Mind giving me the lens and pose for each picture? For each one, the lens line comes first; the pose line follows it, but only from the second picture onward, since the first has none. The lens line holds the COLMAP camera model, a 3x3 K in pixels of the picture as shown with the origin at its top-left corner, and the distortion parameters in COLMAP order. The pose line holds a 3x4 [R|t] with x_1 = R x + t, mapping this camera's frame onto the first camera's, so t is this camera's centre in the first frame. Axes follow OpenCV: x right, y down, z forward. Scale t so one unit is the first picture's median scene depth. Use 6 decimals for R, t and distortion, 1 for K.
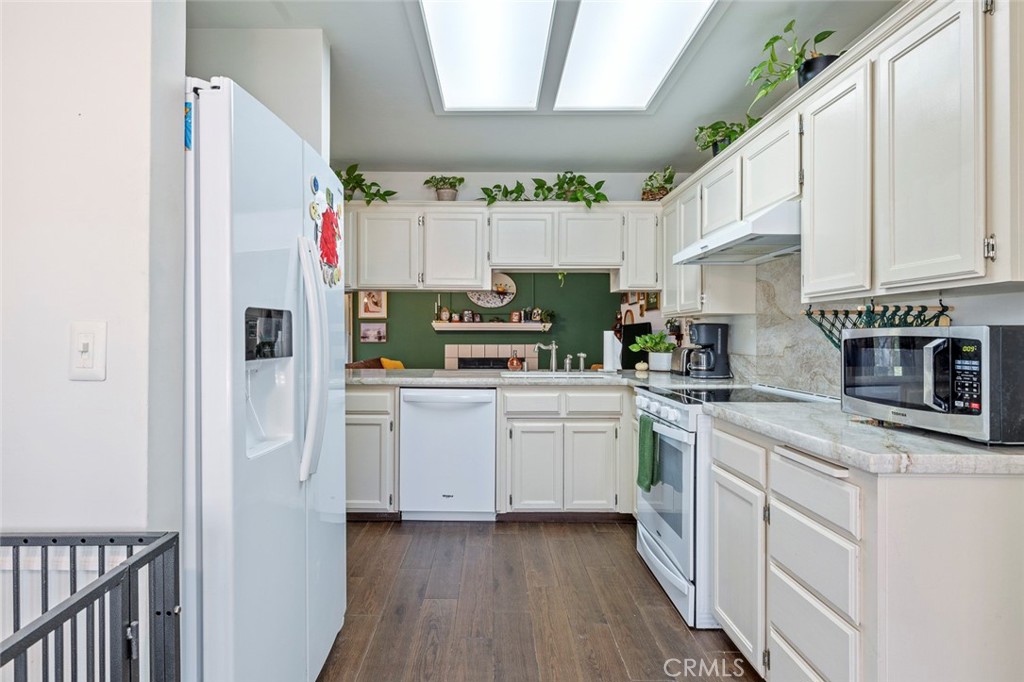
lens RADIAL K [[536.7, 0, 509.3], [0, 536.7, 340.7], [0, 0, 1]] dist [0.001177, -0.000982]
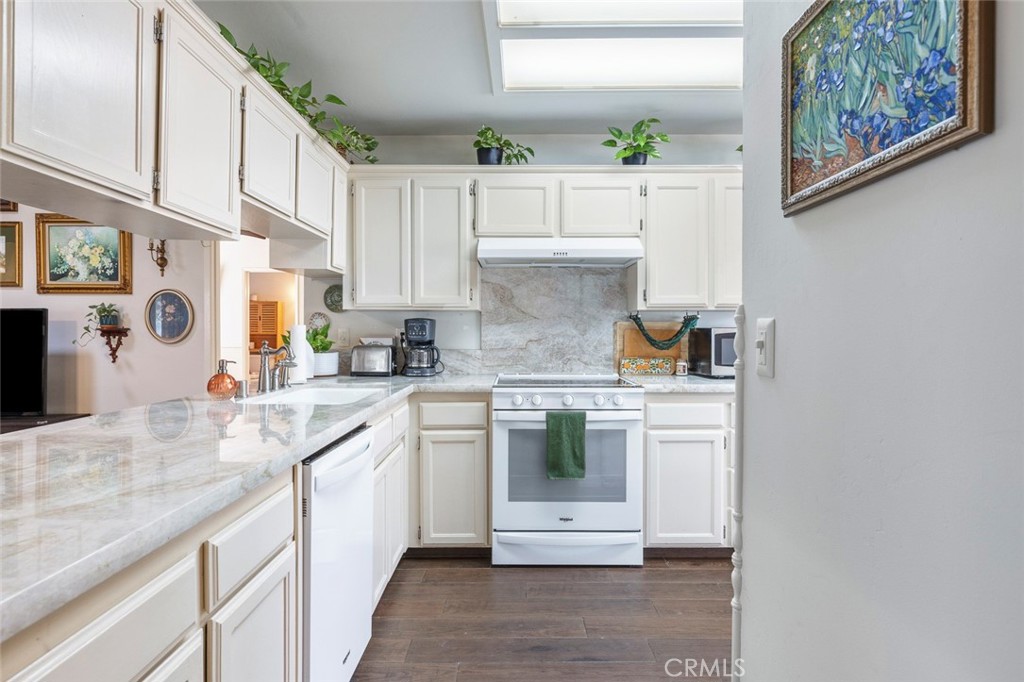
lens RADIAL K [[536.4, 0, 512.1], [0, 536.4, 338.5], [0, 0, 1]] dist [0.005895, 0.000918]
pose [[0.024920, -0.012505, 0.999611, -0.731919], [0.009066, 0.999883, 0.012282, -0.008969], [-0.999648, 0.008757, 0.025031, 1.017760]]
